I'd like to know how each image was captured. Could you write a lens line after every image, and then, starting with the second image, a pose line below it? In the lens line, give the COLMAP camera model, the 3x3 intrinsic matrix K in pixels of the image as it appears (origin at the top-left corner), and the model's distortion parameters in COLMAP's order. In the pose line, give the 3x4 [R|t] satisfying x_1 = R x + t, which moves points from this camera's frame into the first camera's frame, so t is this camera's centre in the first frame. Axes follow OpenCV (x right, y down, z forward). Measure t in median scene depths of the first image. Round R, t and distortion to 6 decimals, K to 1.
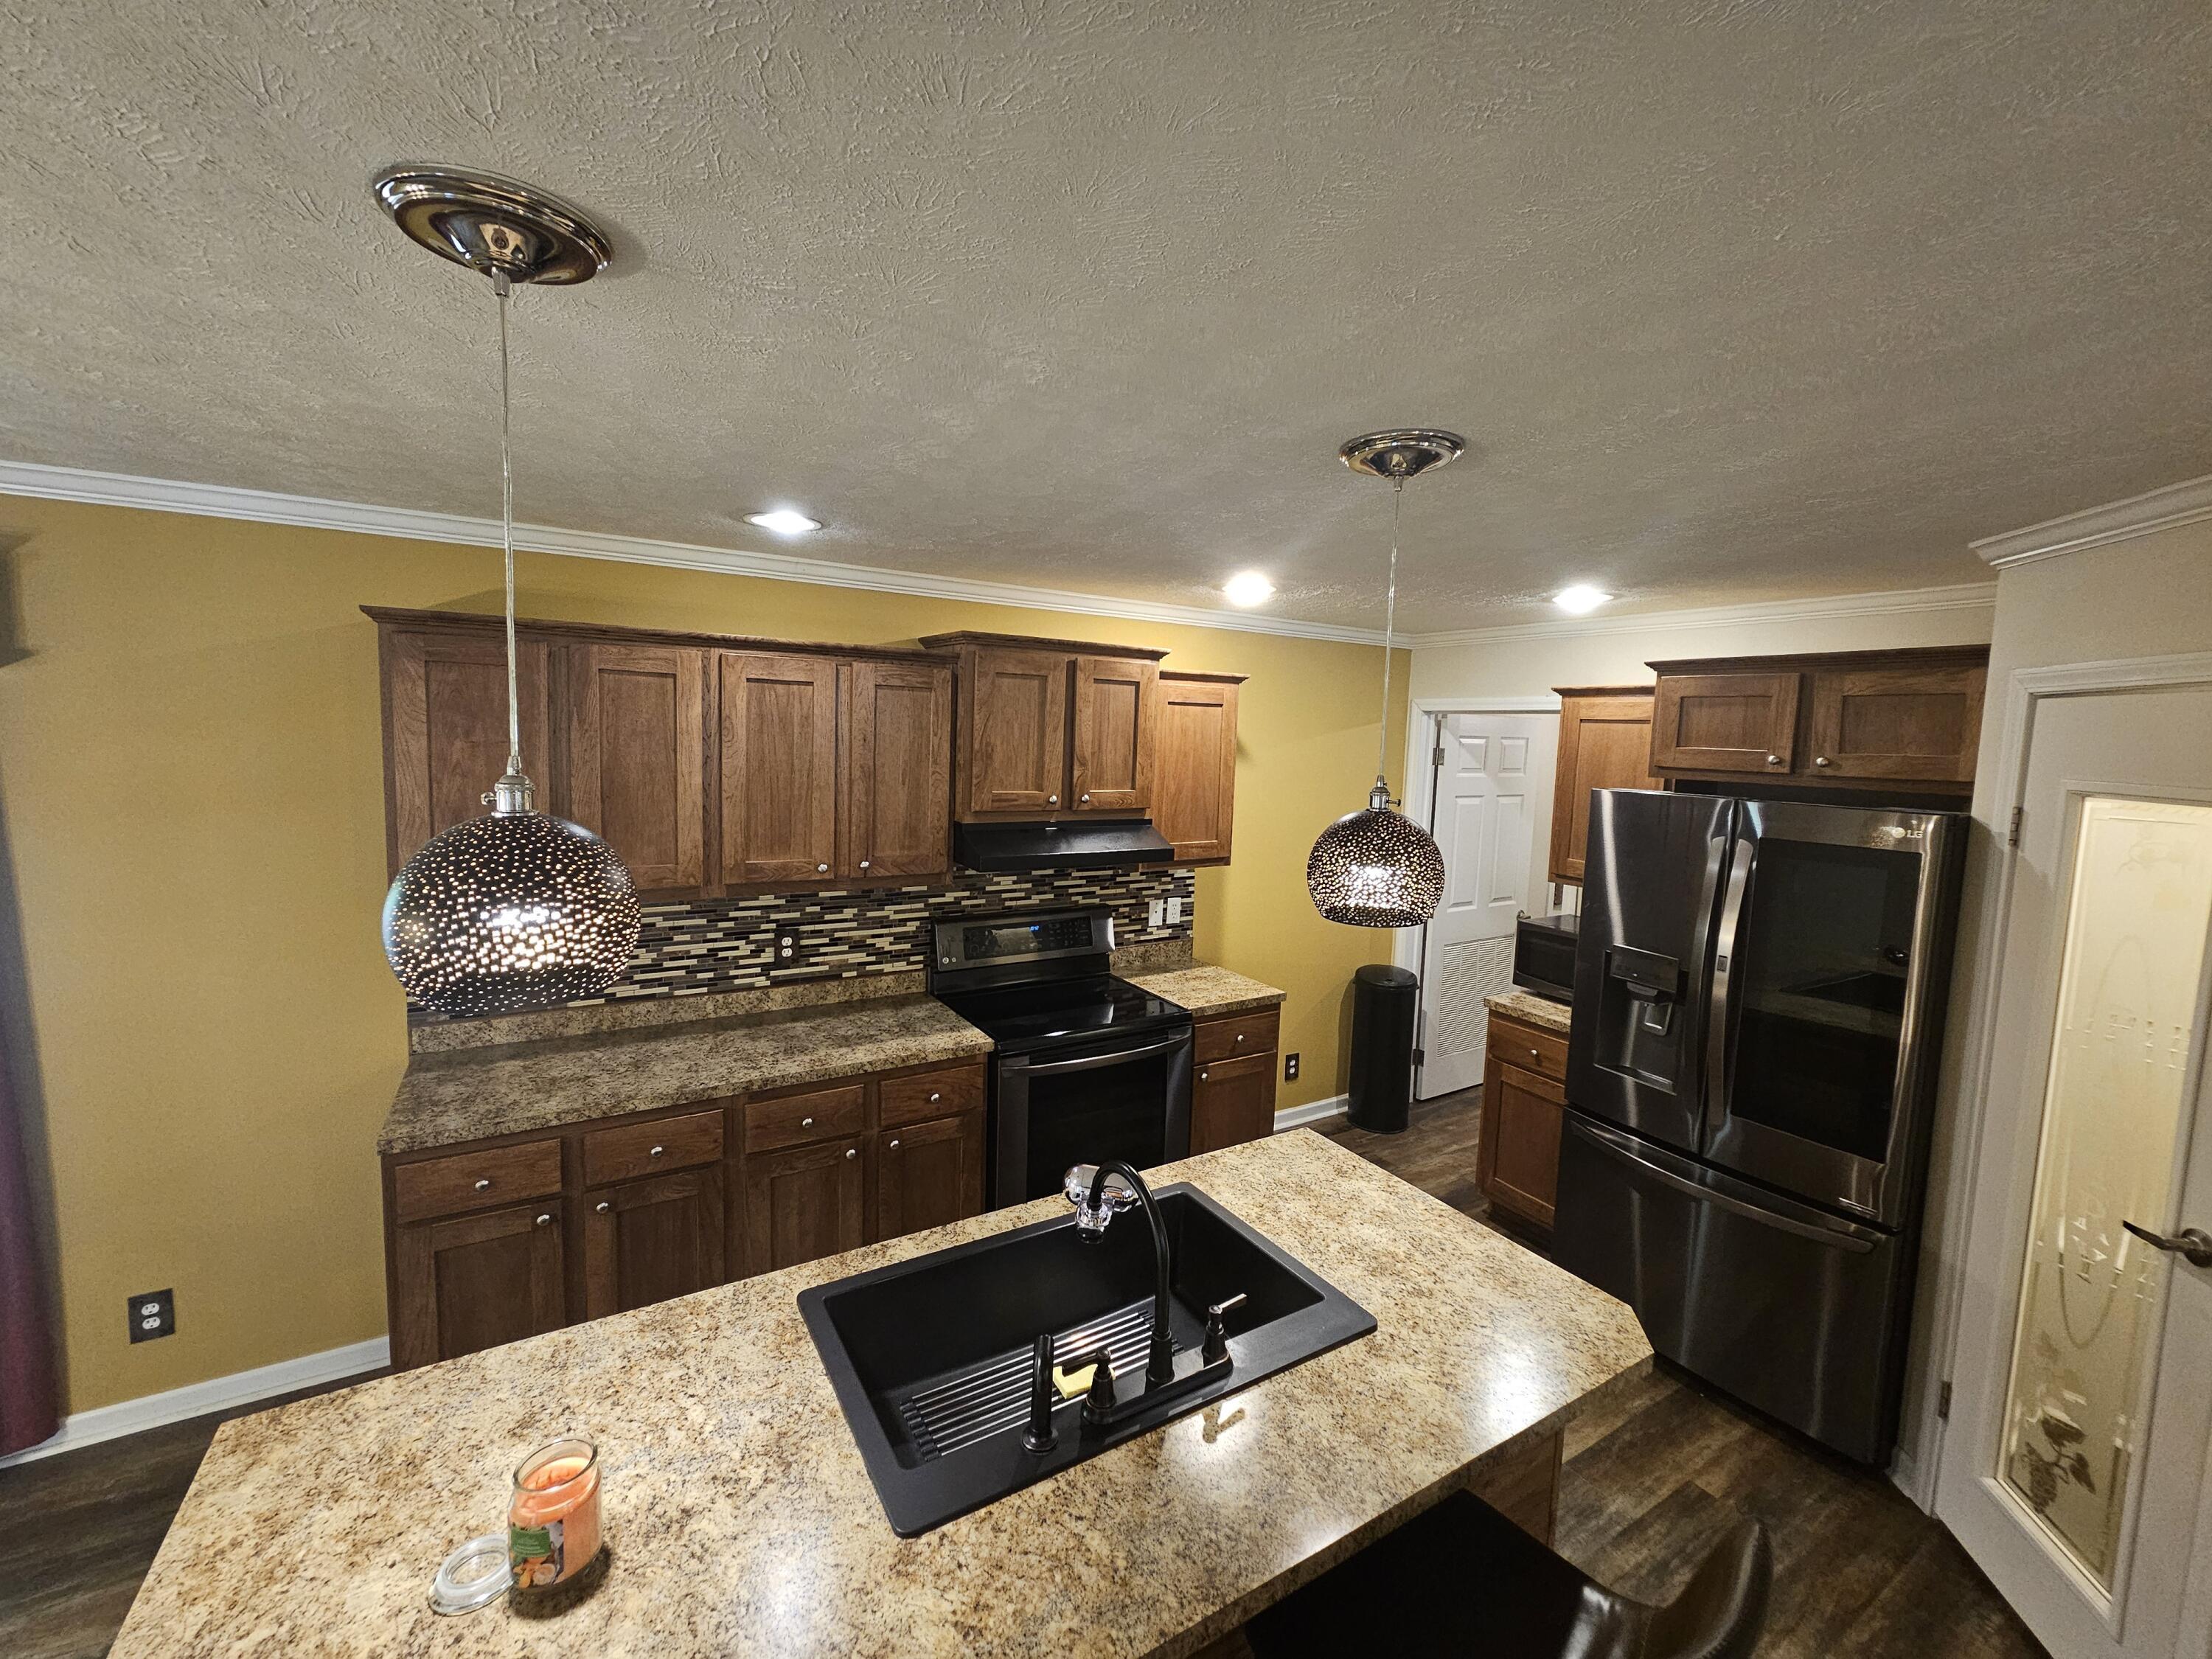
lens RADIAL K [[909.8, 0, 1113.3], [0, 909.8, 818.7], [0, 0, 1]] dist [-0.000541, 0.000340]
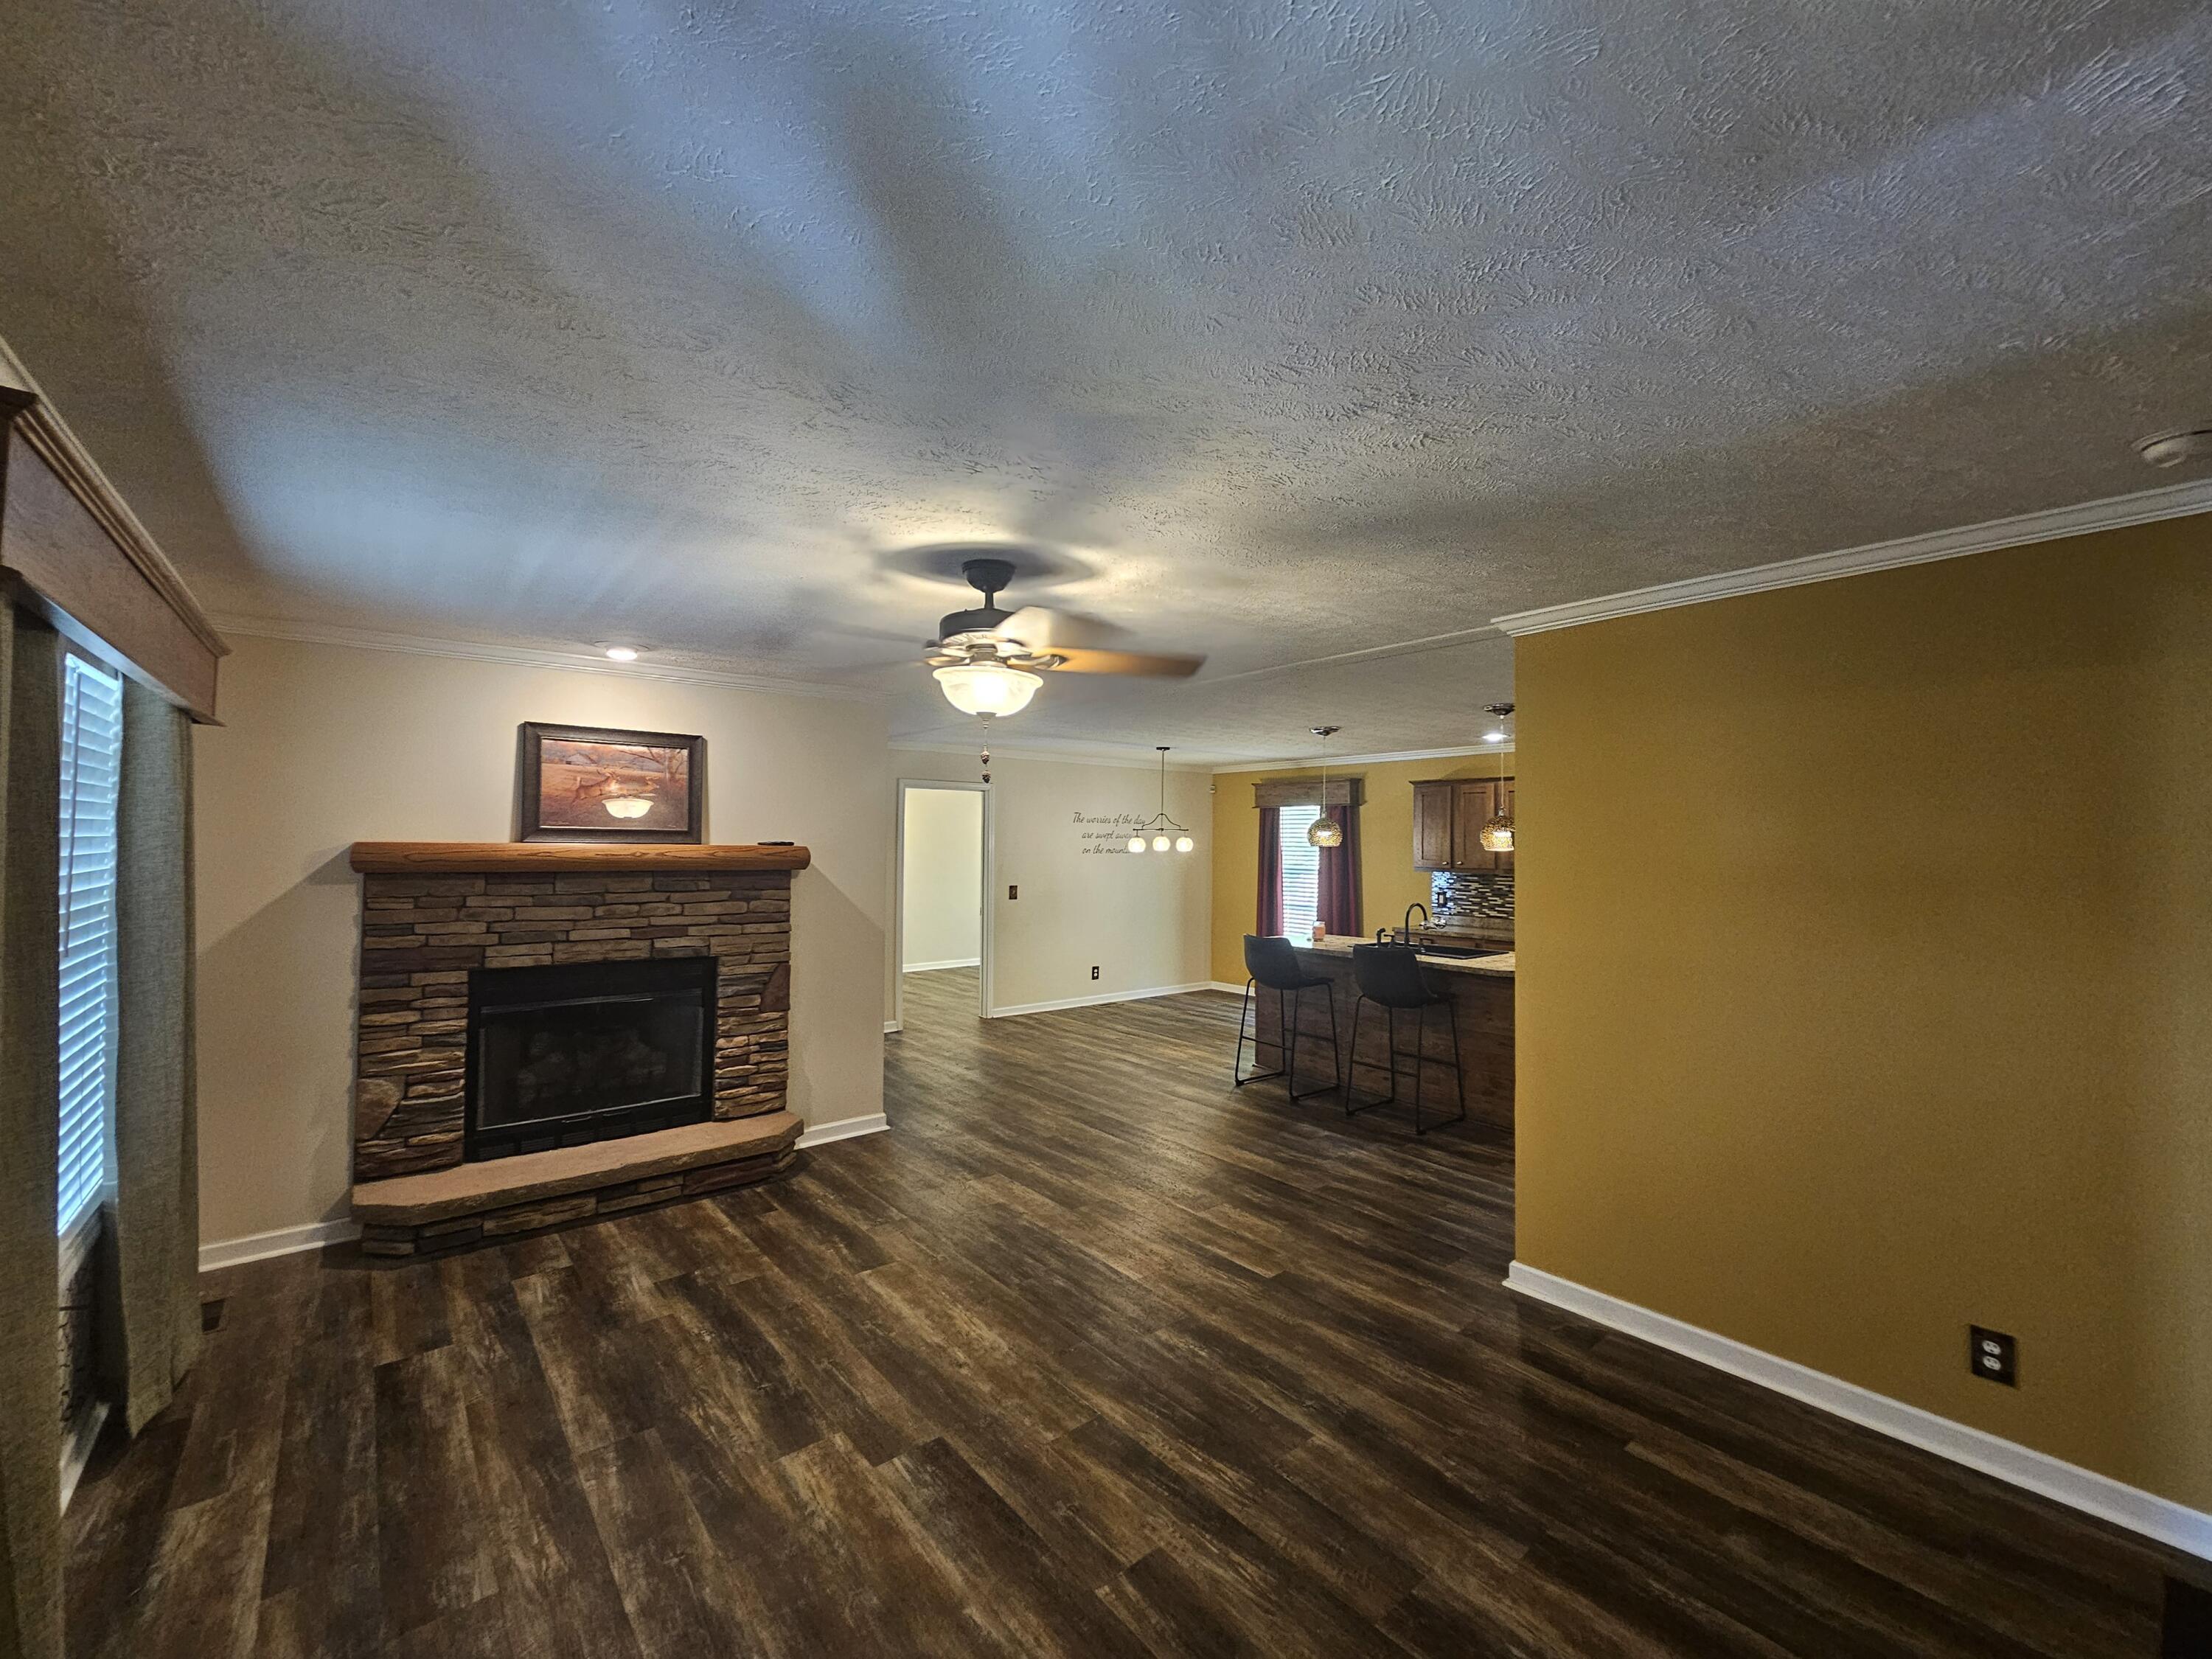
lens RADIAL K [[909.8, 0, 1113.3], [0, 909.8, 818.7], [0, 0, 1]] dist [-0.000541, 0.000340]
pose [[0.137010, -0.059327, -0.988791, 1.827162], [-0.095362, 0.992779, -0.072780, 0.202478], [0.985969, 0.104264, 0.130363, -0.427174]]
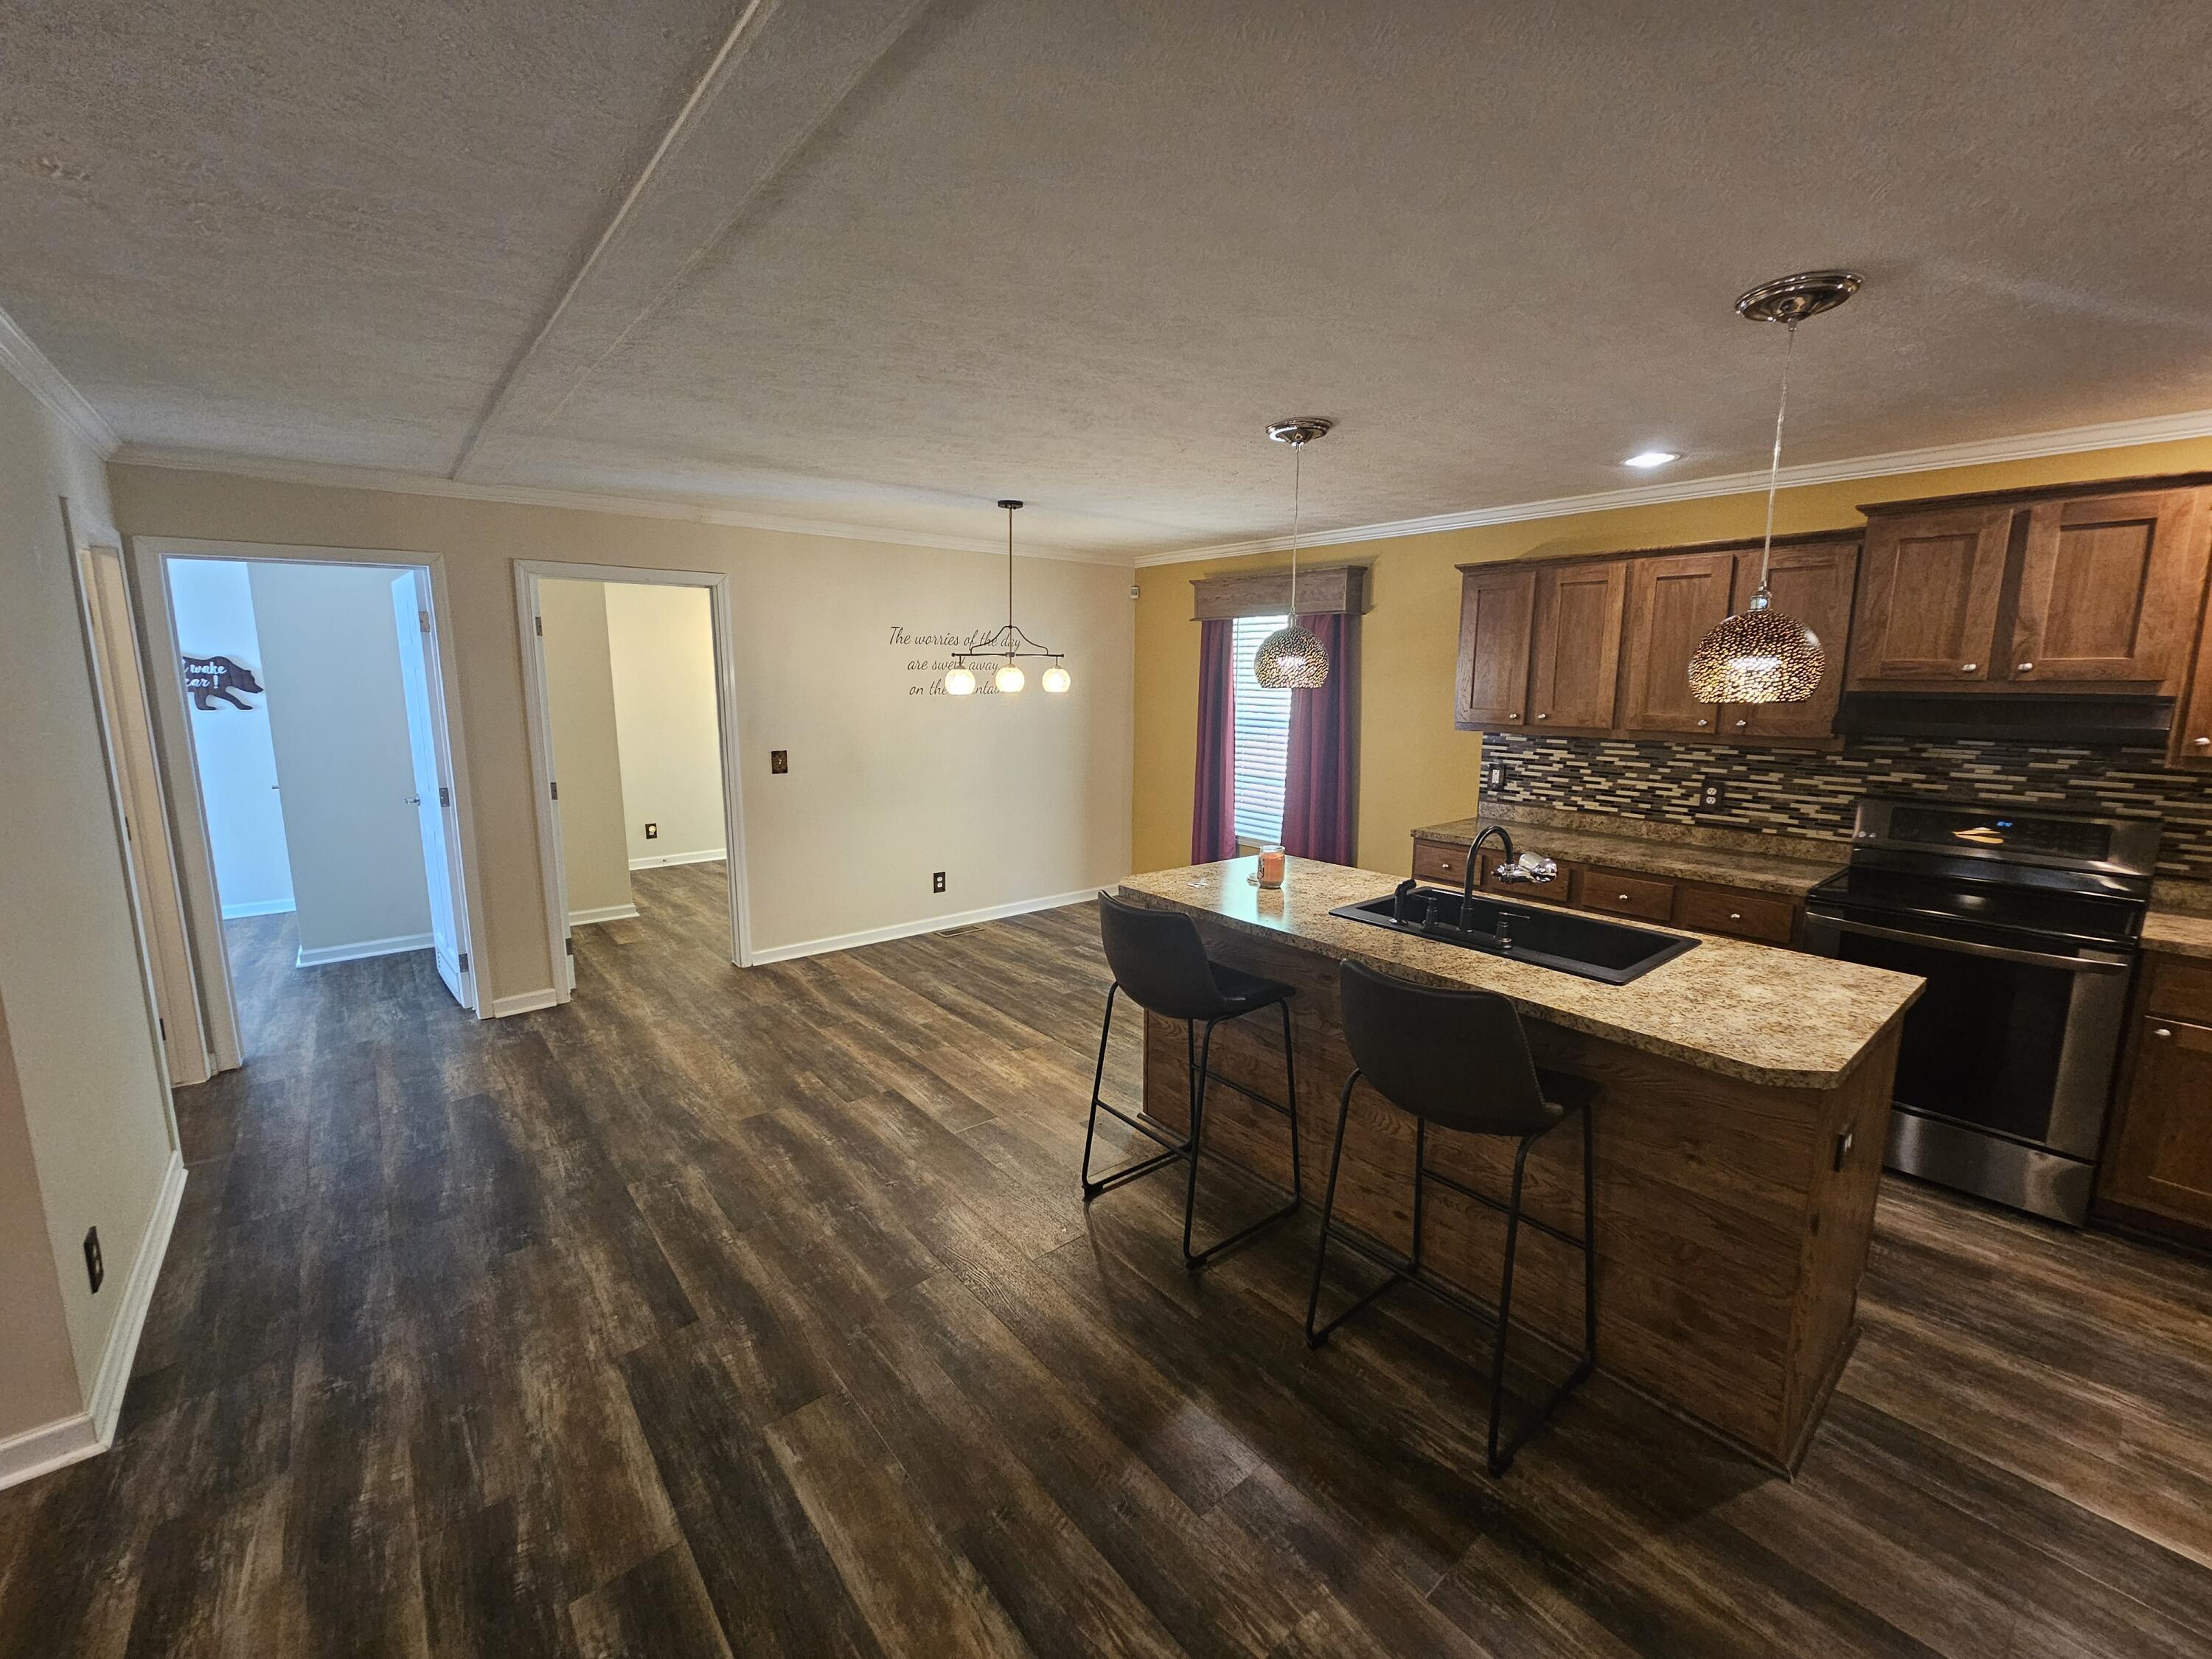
lens RADIAL K [[911.0, 0, 1117.6], [0, 911.0, 826.2], [0, 0, 1]] dist [0.001700, 0.000150]
pose [[0.155539, 0.130786, -0.979134, 0.761198], [-0.093405, 0.988703, 0.117226, 0.115190], [0.983404, 0.073223, 0.165998, 0.000477]]
